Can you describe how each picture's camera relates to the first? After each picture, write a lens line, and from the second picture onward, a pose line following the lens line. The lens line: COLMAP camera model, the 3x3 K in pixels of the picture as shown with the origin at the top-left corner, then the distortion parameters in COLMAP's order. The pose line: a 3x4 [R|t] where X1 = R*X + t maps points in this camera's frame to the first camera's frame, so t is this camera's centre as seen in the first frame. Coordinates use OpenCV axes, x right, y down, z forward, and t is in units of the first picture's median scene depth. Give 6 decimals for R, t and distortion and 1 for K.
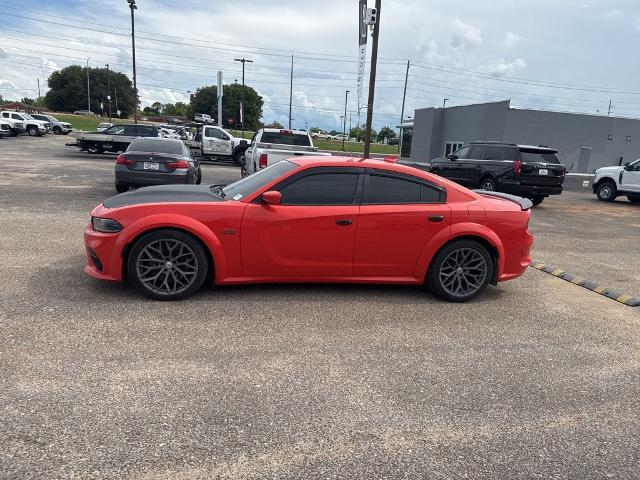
lens RADIAL K [[452.1, 0, 313.8], [0, 452.1, 238.9], [0, 0, 1]] dist [0.032561, -0.048911]
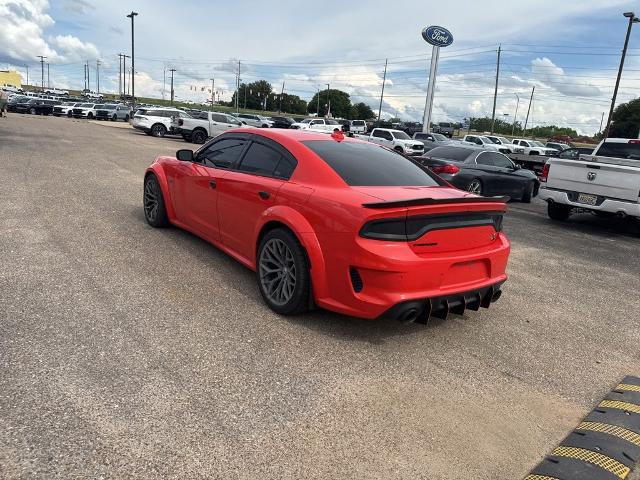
lens RADIAL K [[452.1, 0, 317.3], [0, 452.1, 232.3], [0, 0, 1]] dist [0.032561, -0.048911]
pose [[0.451000, 0.174639, -0.875271, 0.998336], [-0.250613, 0.965995, 0.063607, -0.053089], [0.856617, 0.190667, 0.479431, 0.689114]]
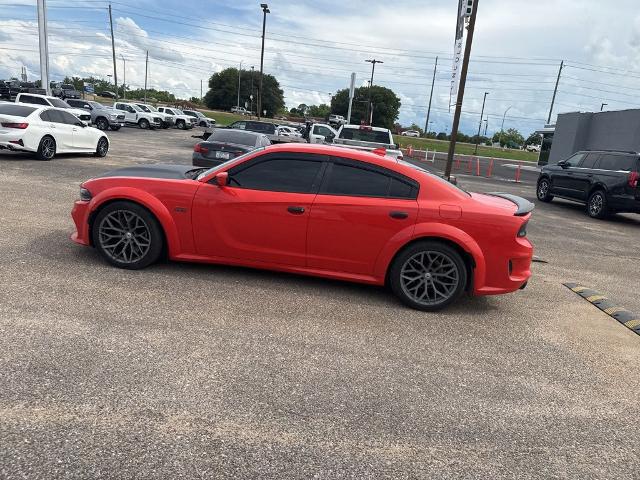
lens RADIAL K [[452.1, 0, 318.0], [0, 452.1, 236.7], [0, 0, 1]] dist [0.032561, -0.048911]
pose [[0.957717, 0.096513, -0.271042, 0.353418], [-0.099063, 0.995072, 0.004291, 0.010610], [0.270120, 0.022741, 0.962558, 0.081868]]
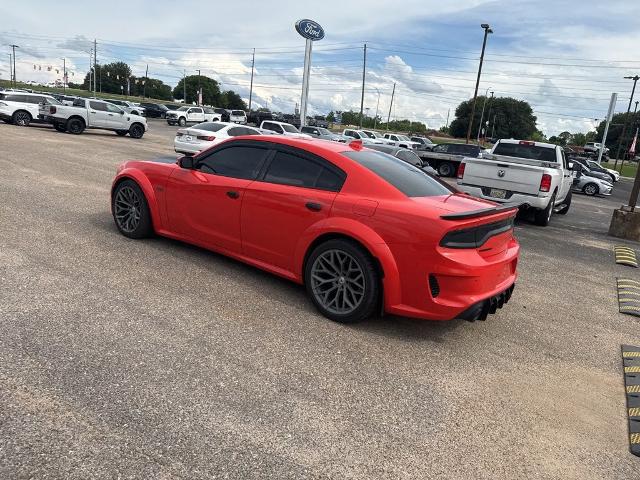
lens RADIAL K [[452.1, 0, 314.8], [0, 452.1, 233.6], [0, 0, 1]] dist [0.032561, -0.048911]
pose [[0.678596, 0.170937, -0.714345, 0.837228], [-0.221556, 0.974881, 0.022813, -0.015595], [0.700301, 0.142787, 0.699422, 0.426223]]
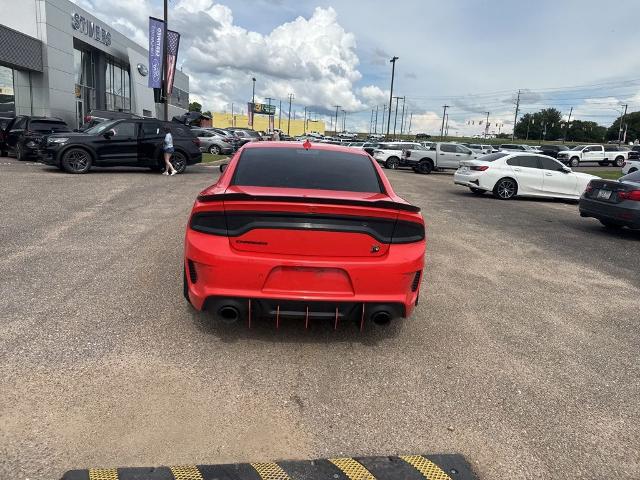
lens RADIAL K [[452.1, 0, 316.0], [0, 452.1, 236.9], [0, 0, 1]] dist [0.032561, -0.048911]
pose [[-0.125781, 0.129535, -0.983565, 1.102733], [-0.271772, 0.949012, 0.159739, -0.164625], [0.954107, 0.287397, -0.084163, 1.270240]]
